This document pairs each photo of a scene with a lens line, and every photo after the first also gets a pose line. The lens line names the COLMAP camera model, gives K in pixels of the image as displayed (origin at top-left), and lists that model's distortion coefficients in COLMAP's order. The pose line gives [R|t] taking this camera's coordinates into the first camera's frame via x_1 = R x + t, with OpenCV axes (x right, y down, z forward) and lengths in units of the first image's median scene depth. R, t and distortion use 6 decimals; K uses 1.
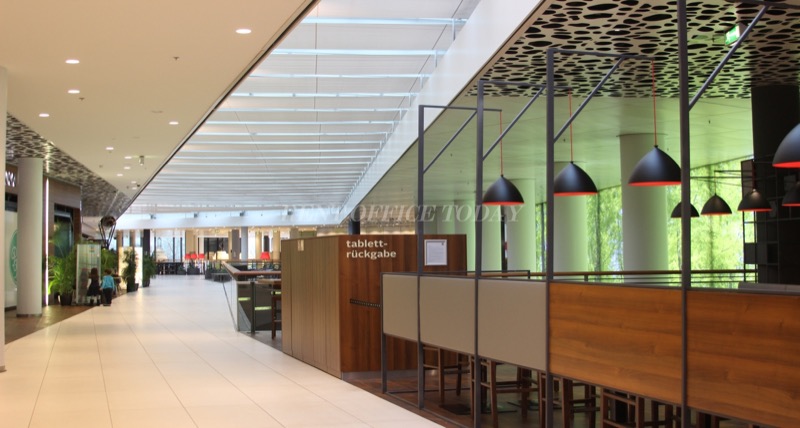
lens RADIAL K [[880.4, 0, 399.4], [0, 880.4, 202.9], [0, 0, 1]] dist [-0.099800, -0.012045]
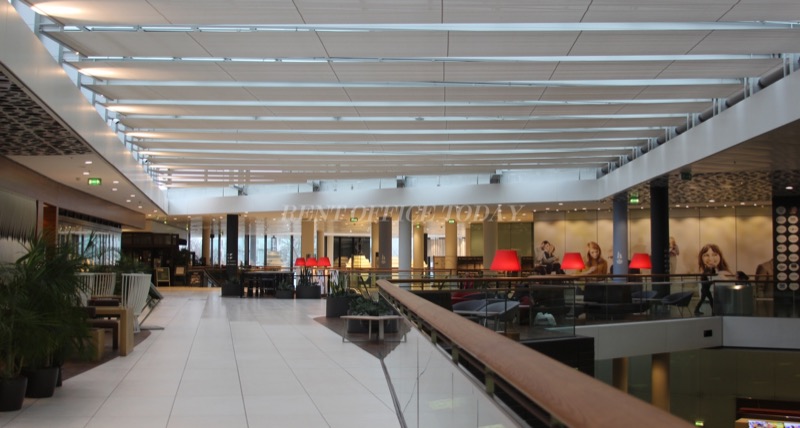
lens RADIAL K [[880.4, 0, 399.4], [0, 880.4, 202.9], [0, 0, 1]] dist [-0.099800, -0.012045]
pose [[0.988733, 0.002226, -0.149672, -0.090592], [-0.003738, 0.999945, -0.009822, 0.026757], [0.149642, 0.010271, 0.988687, 0.426730]]
